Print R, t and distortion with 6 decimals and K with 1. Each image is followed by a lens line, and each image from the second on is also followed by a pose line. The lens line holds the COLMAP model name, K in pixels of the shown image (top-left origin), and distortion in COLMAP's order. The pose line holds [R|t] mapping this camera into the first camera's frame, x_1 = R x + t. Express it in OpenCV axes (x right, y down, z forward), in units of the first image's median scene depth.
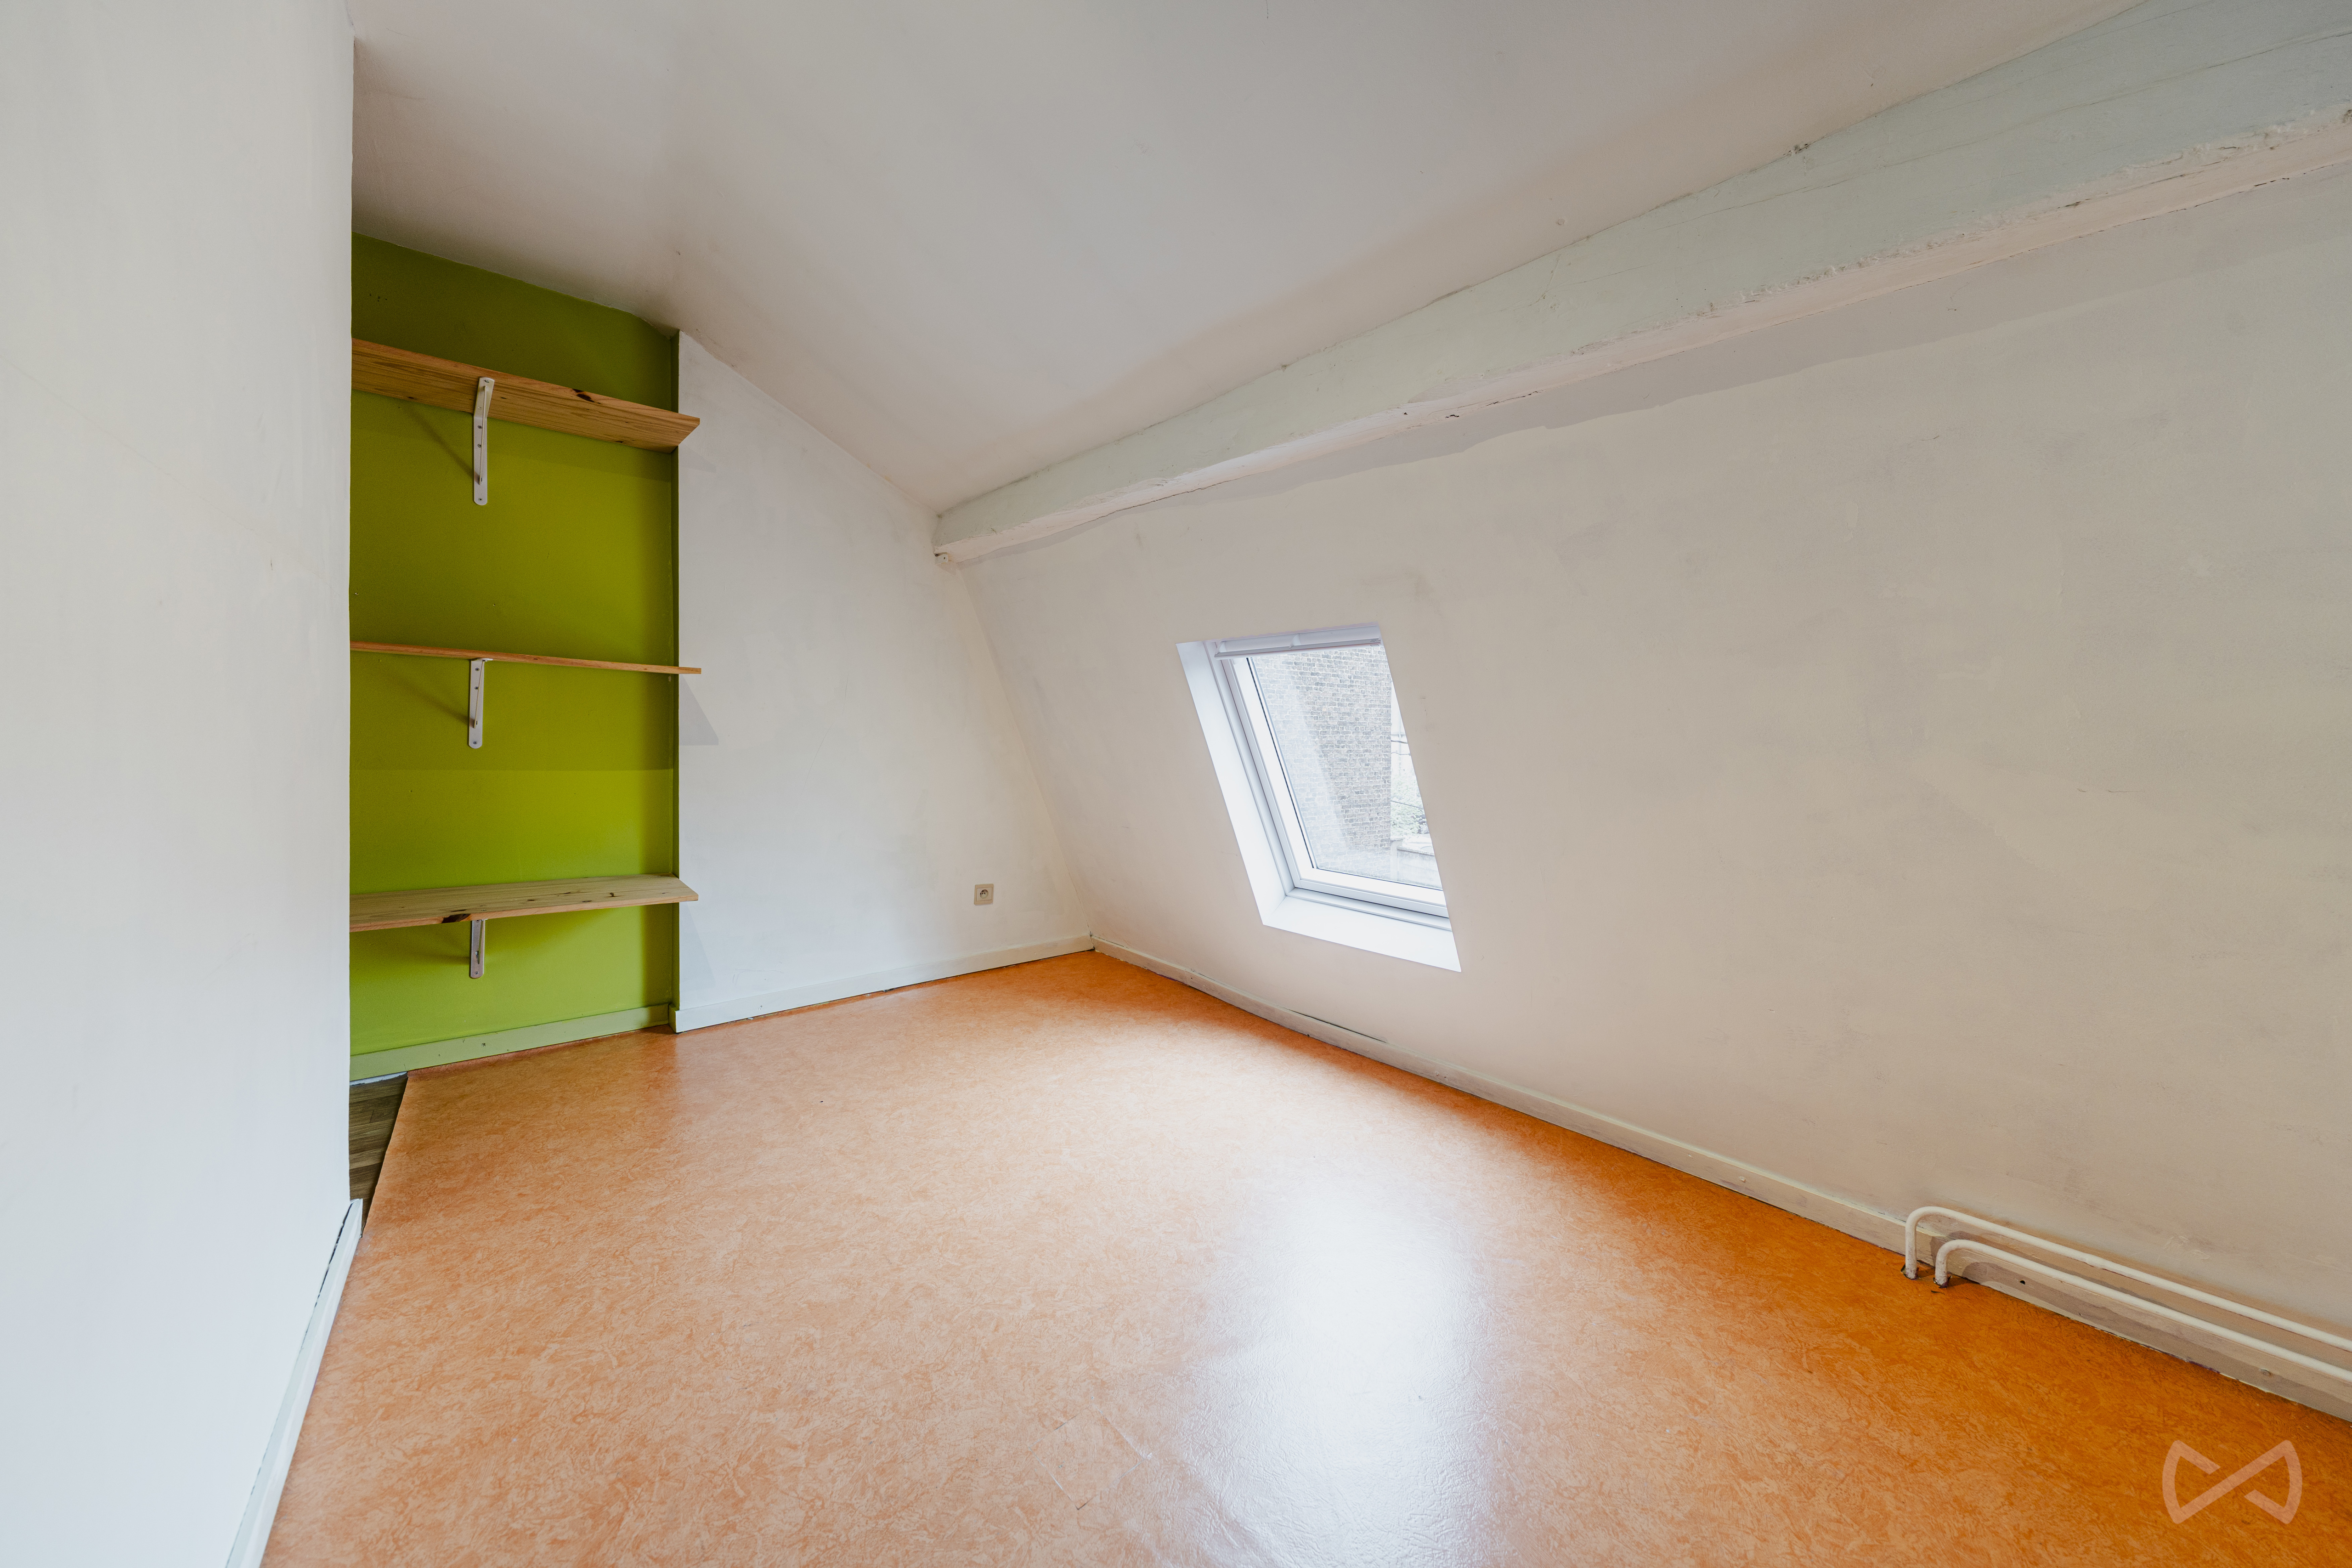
lens RADIAL K [[823.5, 0, 1247.2], [0, 823.5, 716.2], [0, 0, 1]] dist [-0.001064, -0.000102]
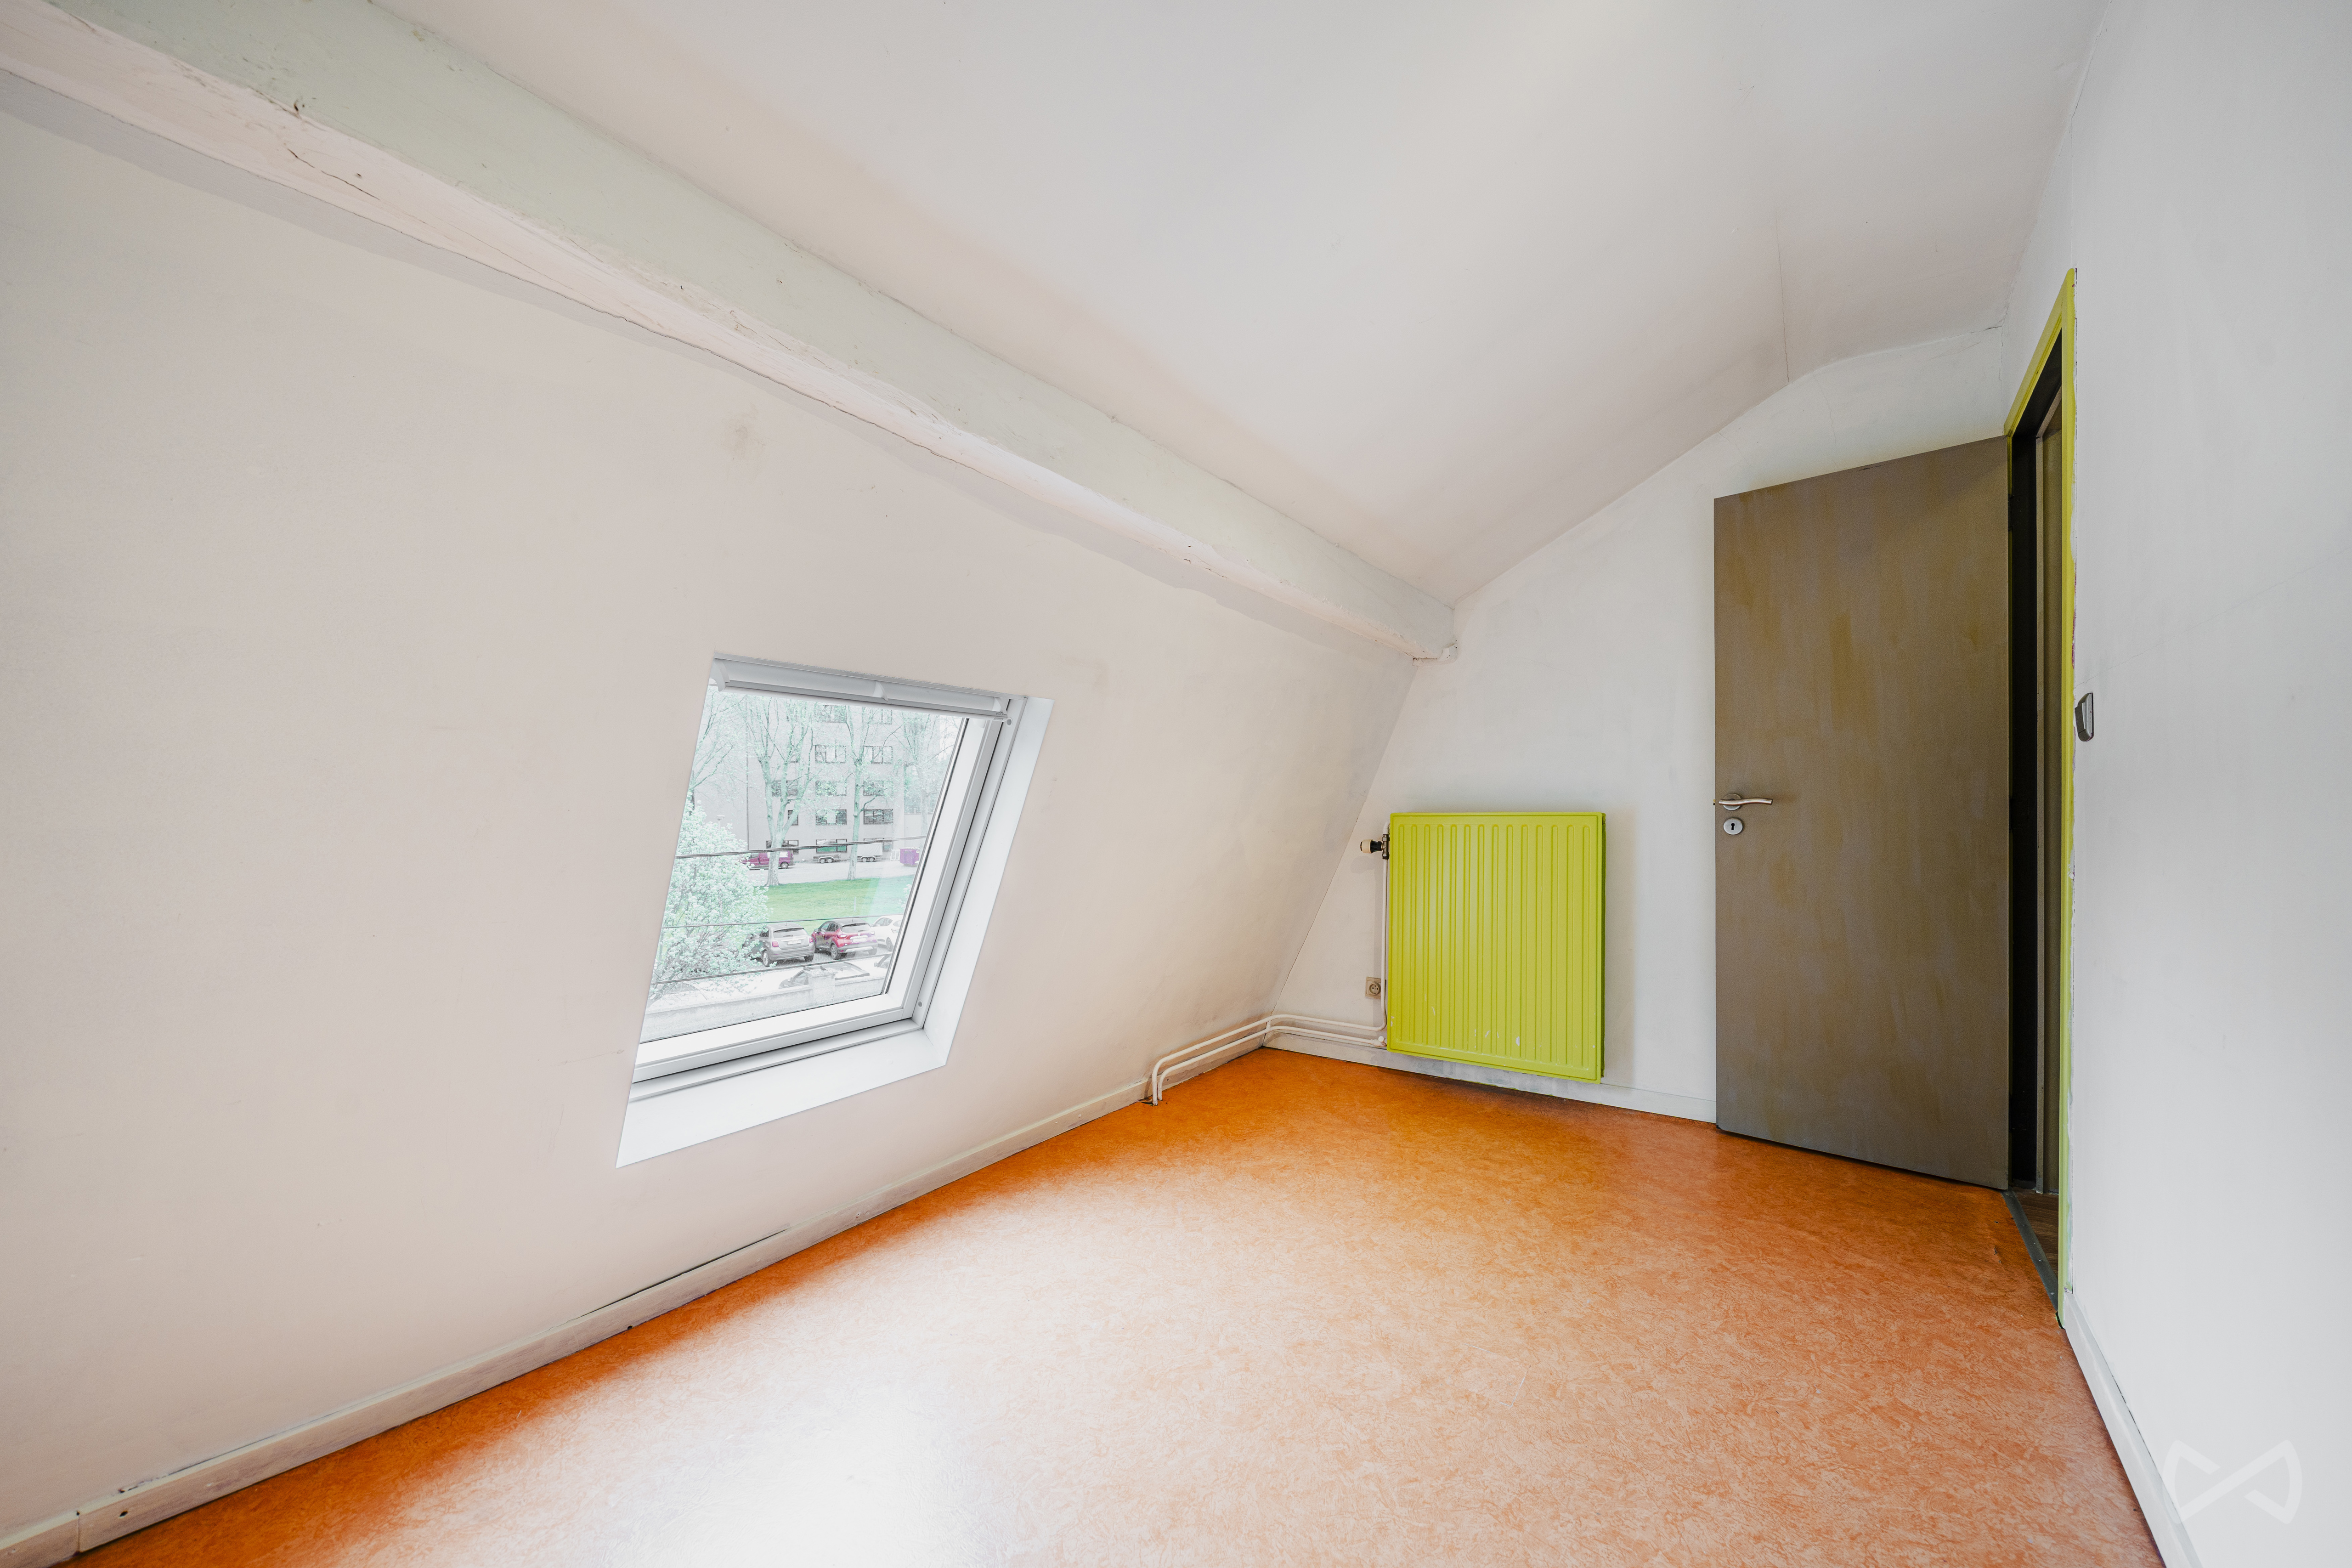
lens RADIAL K [[823.5, 0, 1181.6], [0, 823.5, 802.7], [0, 0, 1]] dist [-0.001064, -0.000102]
pose [[-0.162534, 0.000240, 0.986703, -1.155937], [-0.009724, 0.999951, -0.001845, 0.009316], [-0.986655, -0.009894, -0.162524, 1.411670]]
